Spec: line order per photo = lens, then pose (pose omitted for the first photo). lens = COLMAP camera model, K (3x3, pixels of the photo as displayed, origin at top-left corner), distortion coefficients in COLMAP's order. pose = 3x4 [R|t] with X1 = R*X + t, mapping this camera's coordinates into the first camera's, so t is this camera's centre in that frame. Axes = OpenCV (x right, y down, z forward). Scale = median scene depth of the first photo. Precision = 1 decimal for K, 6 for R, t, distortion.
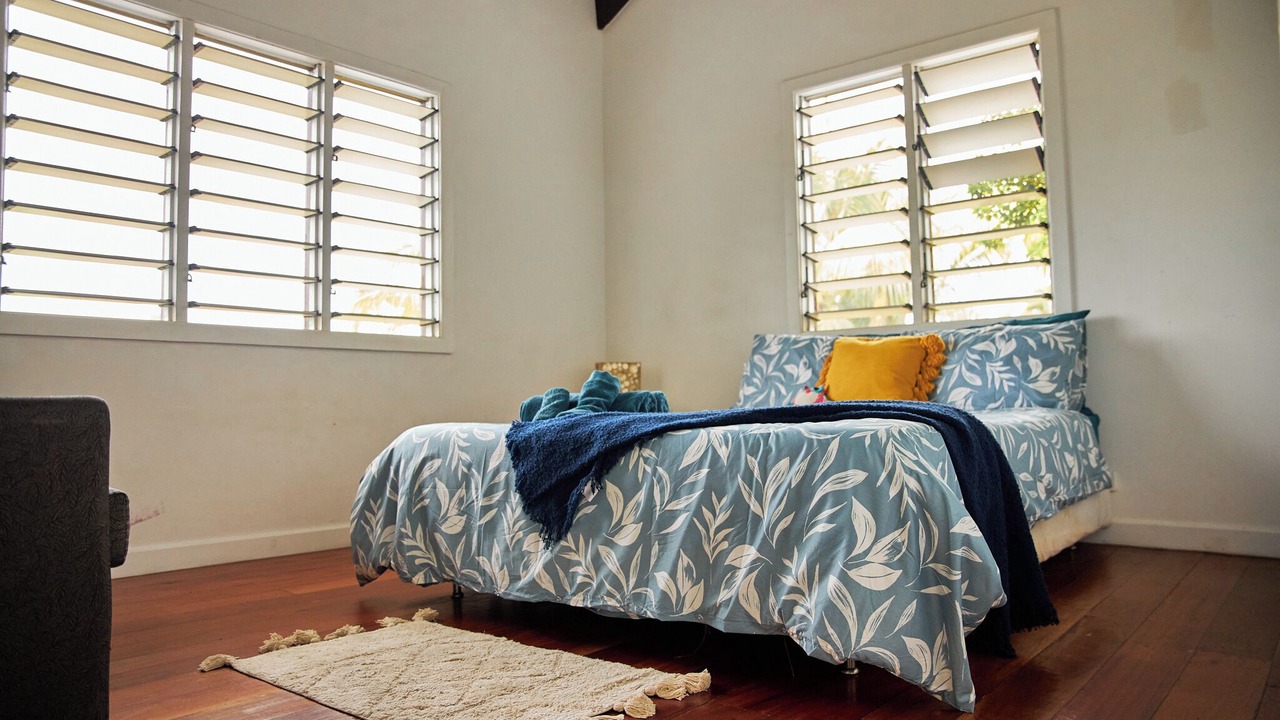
lens RADIAL K [[921.0, 0, 640.0], [0, 921.0, 360.0], [0, 0, 1]] dist [-0.000309, -0.000164]
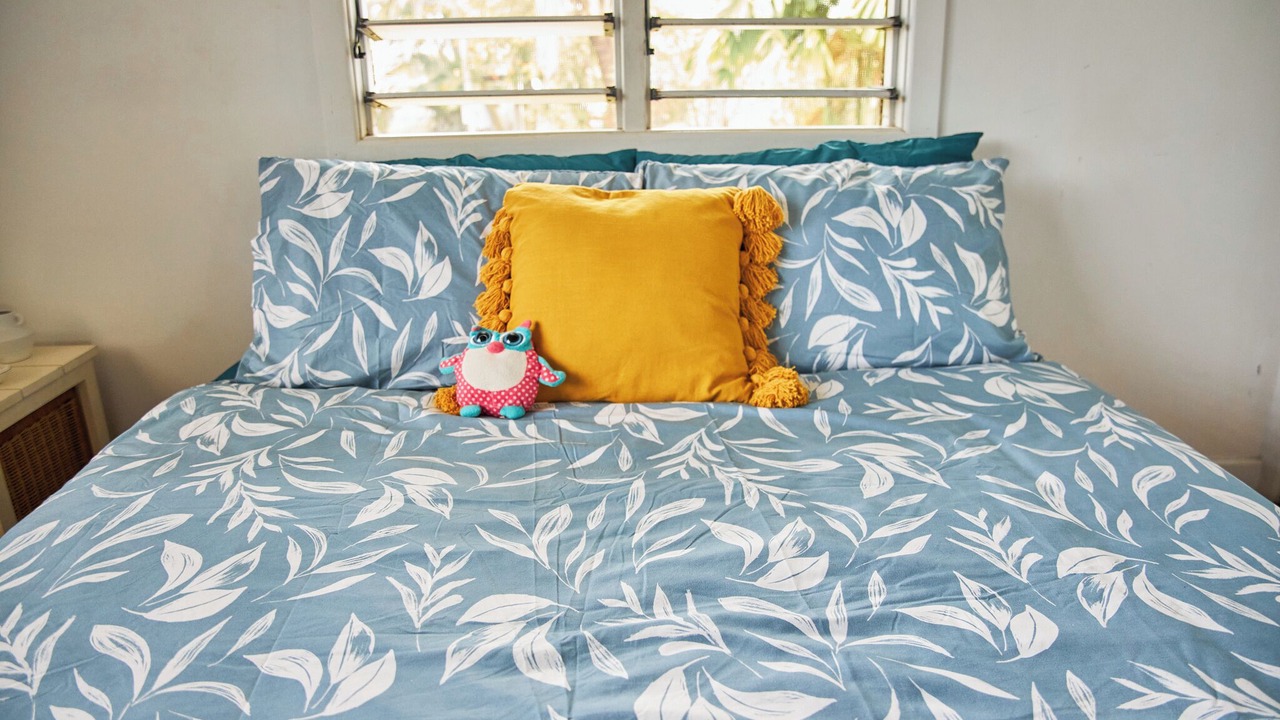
lens RADIAL K [[933.4, 0, 640.0], [0, 933.4, 360.0], [0, 0, 1]] dist [-0.095967, -0.000006]
pose [[0.743194, -0.203741, 0.637301, -0.027147], [-0.030774, 0.941092, 0.336748, -0.099858], [-0.668368, -0.269881, 0.693144, 0.707646]]
